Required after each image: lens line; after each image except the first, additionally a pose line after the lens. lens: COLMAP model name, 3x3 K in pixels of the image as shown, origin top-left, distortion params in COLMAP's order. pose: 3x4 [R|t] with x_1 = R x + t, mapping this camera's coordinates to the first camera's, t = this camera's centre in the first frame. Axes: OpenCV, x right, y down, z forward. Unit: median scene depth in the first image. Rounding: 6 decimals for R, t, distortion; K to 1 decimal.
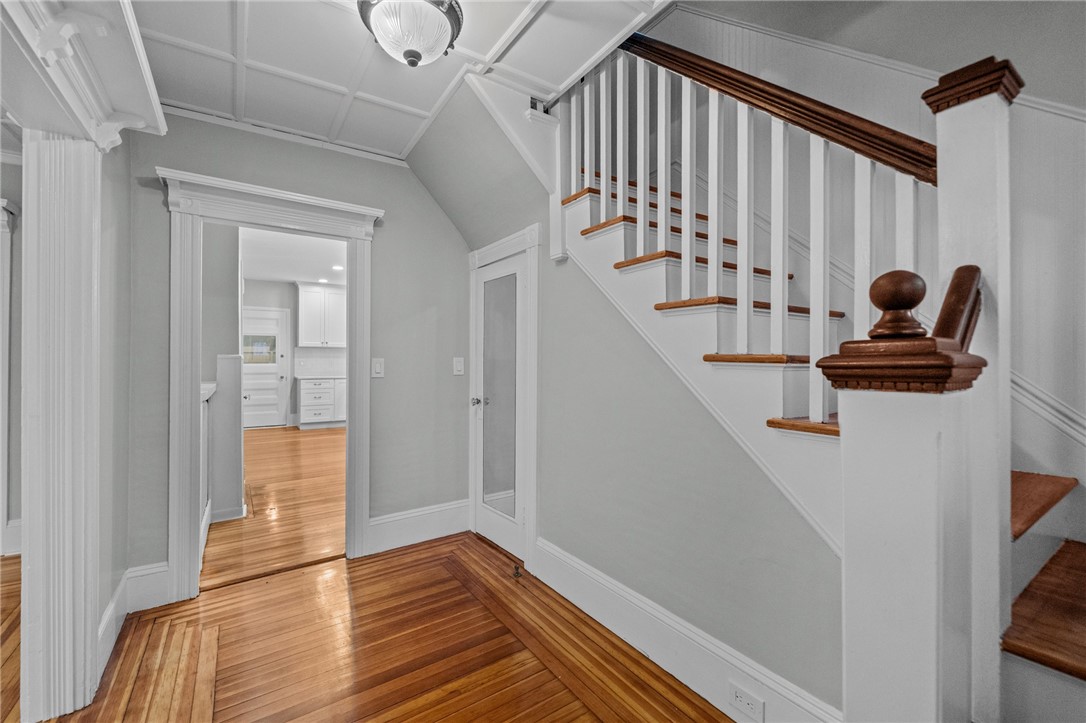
lens RADIAL K [[451.5, 0, 532.7], [0, 451.5, 361.4], [0, 0, 1]] dist [-0.002902, -0.000289]
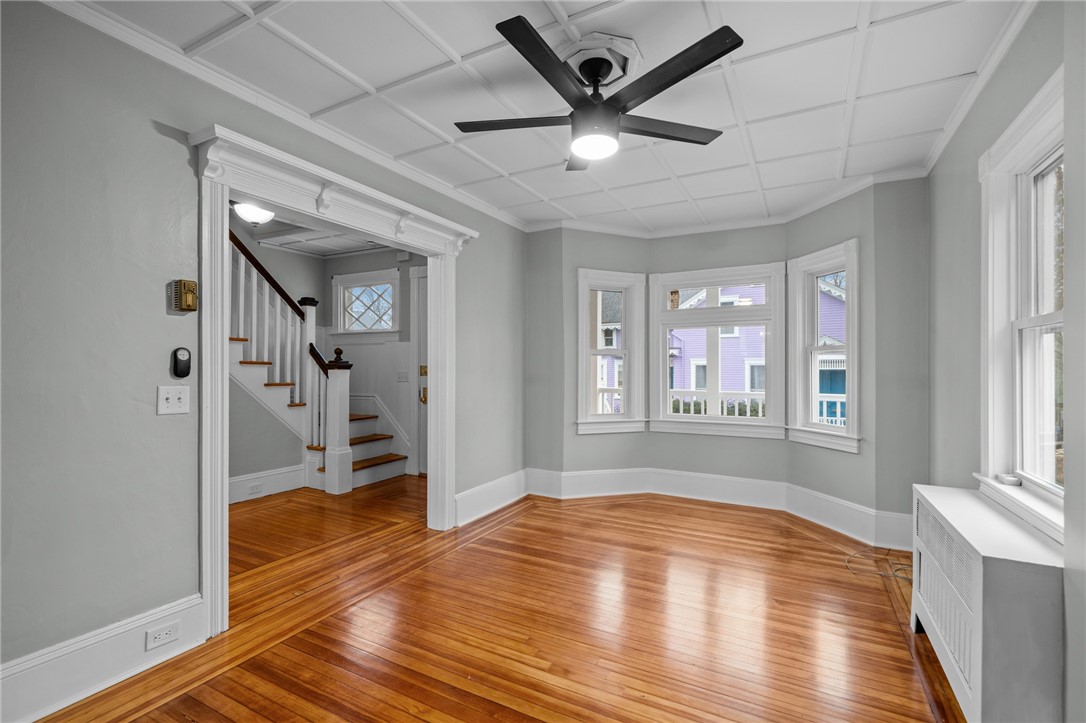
lens RADIAL K [[493.6, 0, 540.6], [0, 493.6, 362.0], [0, 0, 1]] dist [-0.000033, -0.000336]
pose [[-0.477521, 0.003904, 0.878612, -1.851749], [-0.007684, 0.999933, -0.008619, 0.000032], [-0.878587, -0.010867, -0.477459, 0.556984]]
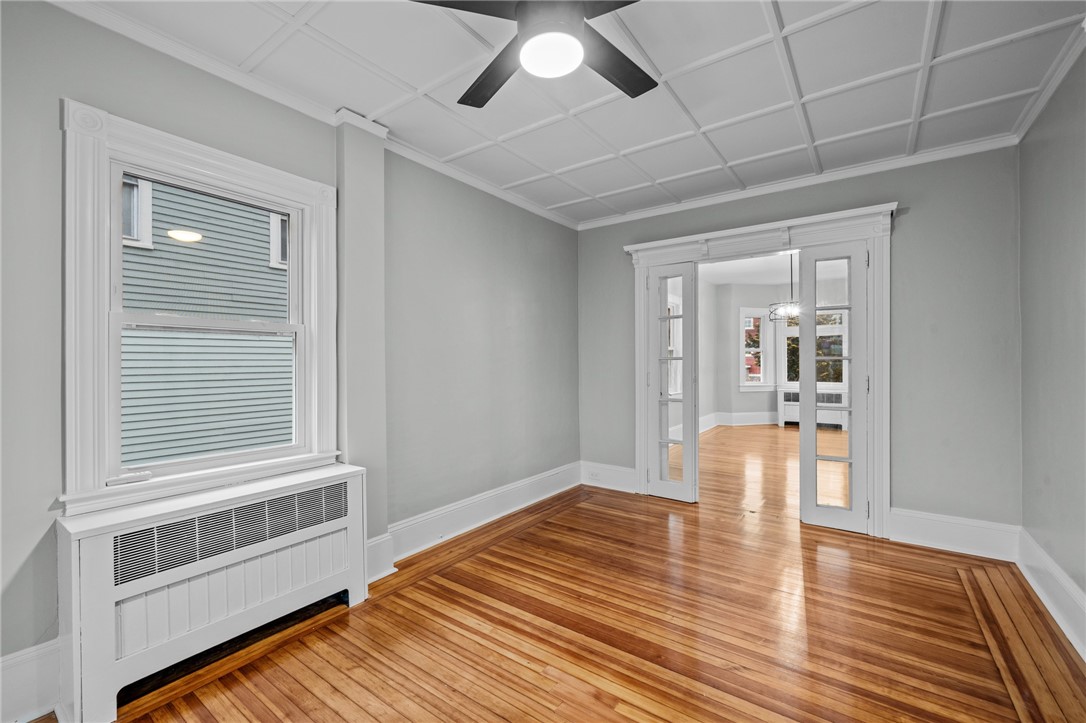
lens RADIAL K [[451.5, 0, 533.7], [0, 451.5, 366.1], [0, 0, 1]] dist [-0.002902, -0.000289]
pose [[0.342534, -0.002718, -0.939501, -0.554006], [0.008527, 0.999964, 0.000216, 0.008953], [0.939467, -0.008085, 0.342545, -0.190829]]
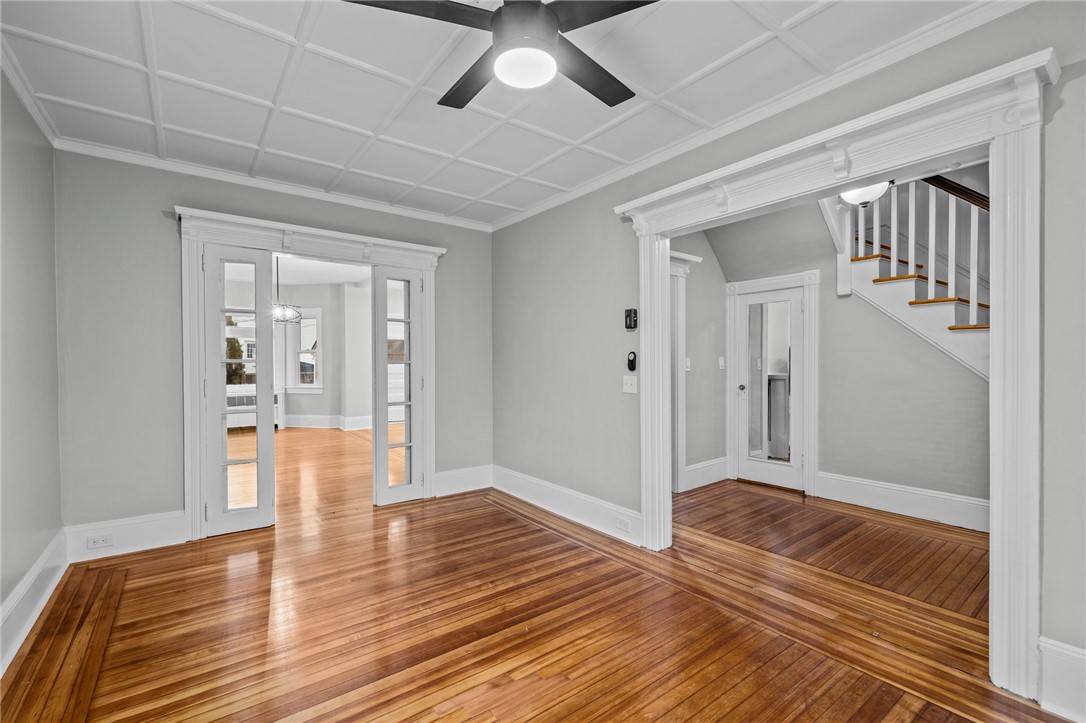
lens RADIAL K [[469.3, 0, 525.2], [0, 469.3, 372.0], [0, 0, 1]] dist [-0.009488, 0.001098]
pose [[0.998869, -0.012177, 0.045952, -1.135731], [0.011125, 0.999672, 0.023076, -0.004739], [-0.046218, -0.022539, 0.998677, -0.597868]]
